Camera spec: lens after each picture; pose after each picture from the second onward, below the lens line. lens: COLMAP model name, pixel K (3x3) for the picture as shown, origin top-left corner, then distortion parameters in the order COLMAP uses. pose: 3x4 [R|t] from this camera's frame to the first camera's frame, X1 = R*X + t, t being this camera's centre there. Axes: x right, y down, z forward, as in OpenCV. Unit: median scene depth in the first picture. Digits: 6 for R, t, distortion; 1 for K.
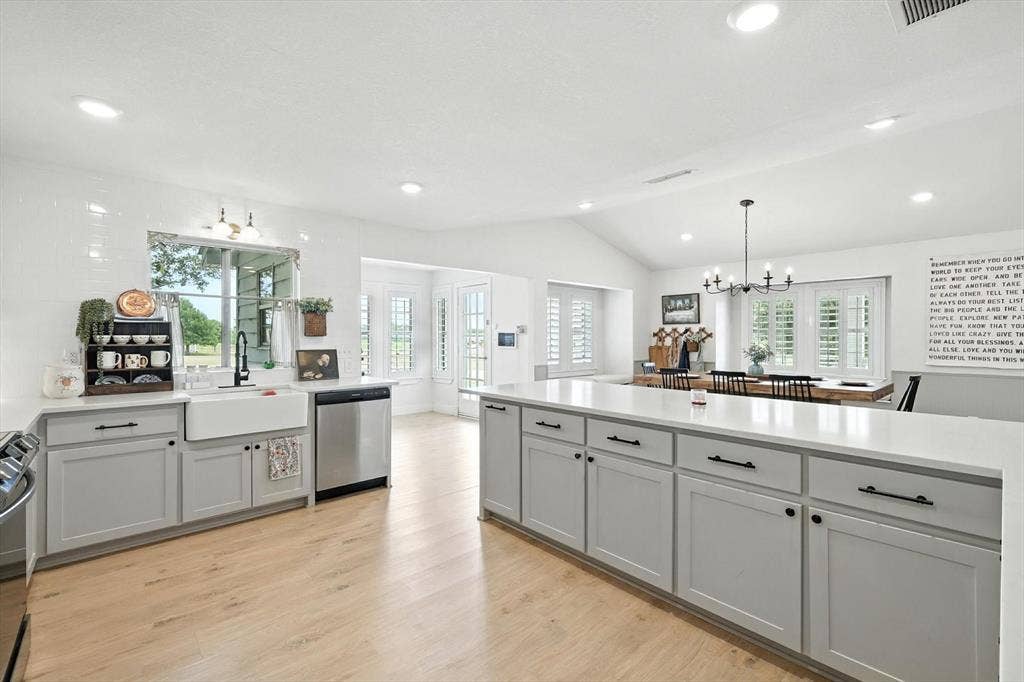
lens RADIAL K [[447.7, 0, 513.7], [0, 447.7, 337.7], [0, 0, 1]] dist [0.001189, -0.000058]
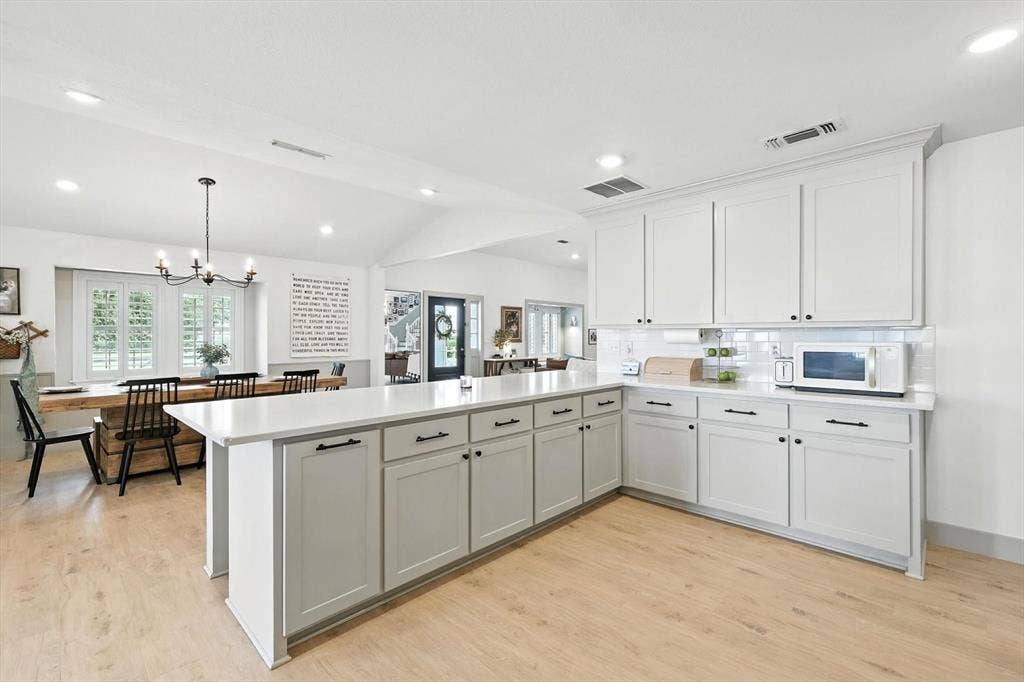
lens RADIAL K [[447.7, 0, 513.6], [0, 447.7, 337.2], [0, 0, 1]] dist [0.001189, -0.000058]
pose [[-0.061576, -0.002959, 0.998098, -0.414624], [0.006122, 0.999976, 0.003342, 0.003852], [-0.998084, 0.006316, -0.061557, 0.486783]]
